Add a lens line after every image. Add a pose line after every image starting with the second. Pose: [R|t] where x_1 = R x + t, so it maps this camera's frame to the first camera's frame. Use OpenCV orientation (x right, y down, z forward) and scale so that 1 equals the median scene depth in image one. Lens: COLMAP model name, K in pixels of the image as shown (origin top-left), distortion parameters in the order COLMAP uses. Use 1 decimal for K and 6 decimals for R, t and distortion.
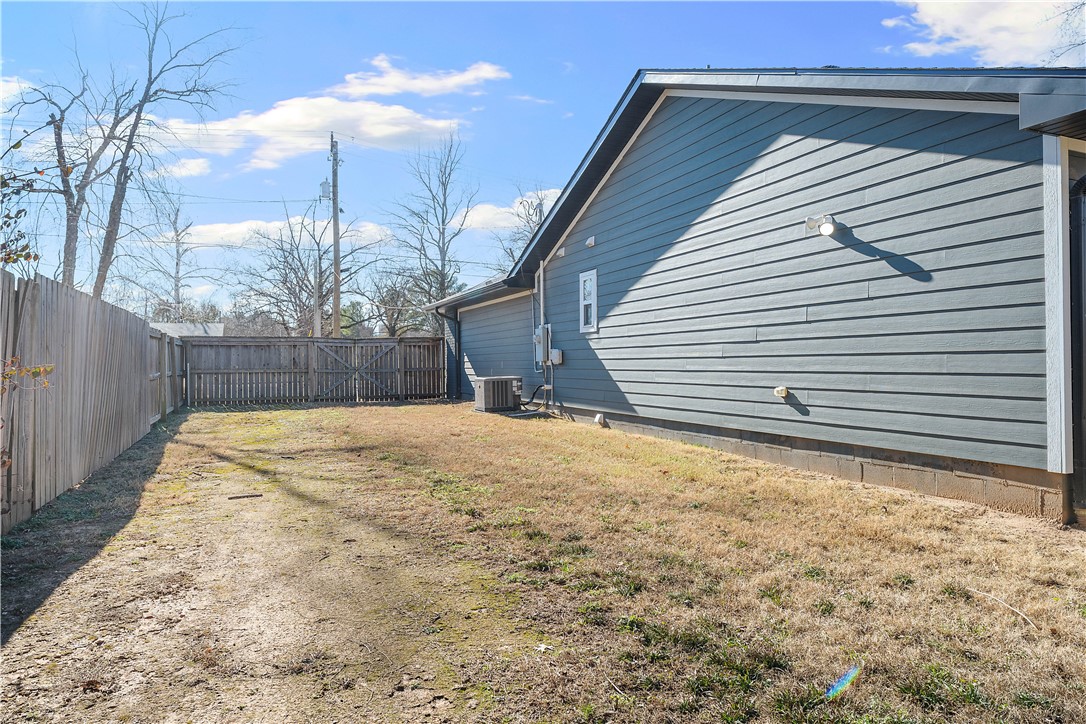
lens RADIAL K [[641.0, 0, 544.2], [0, 641.0, 355.5], [0, 0, 1]] dist [0.006347, -0.000724]
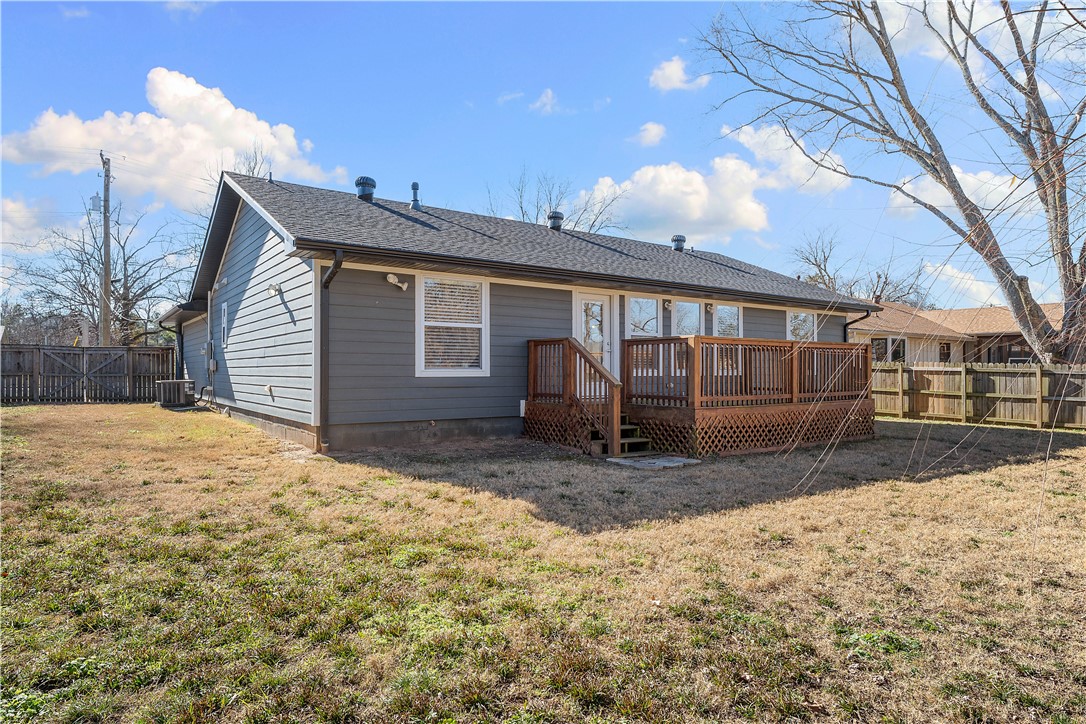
lens RADIAL K [[641.0, 0, 542.6], [0, 641.0, 369.5], [0, 0, 1]] dist [0.006347, -0.000724]
pose [[0.980461, 0.015711, 0.196087, 0.297394], [-0.016671, 0.999856, 0.003246, -0.003110], [-0.196008, -0.006452, 0.980581, -0.307248]]
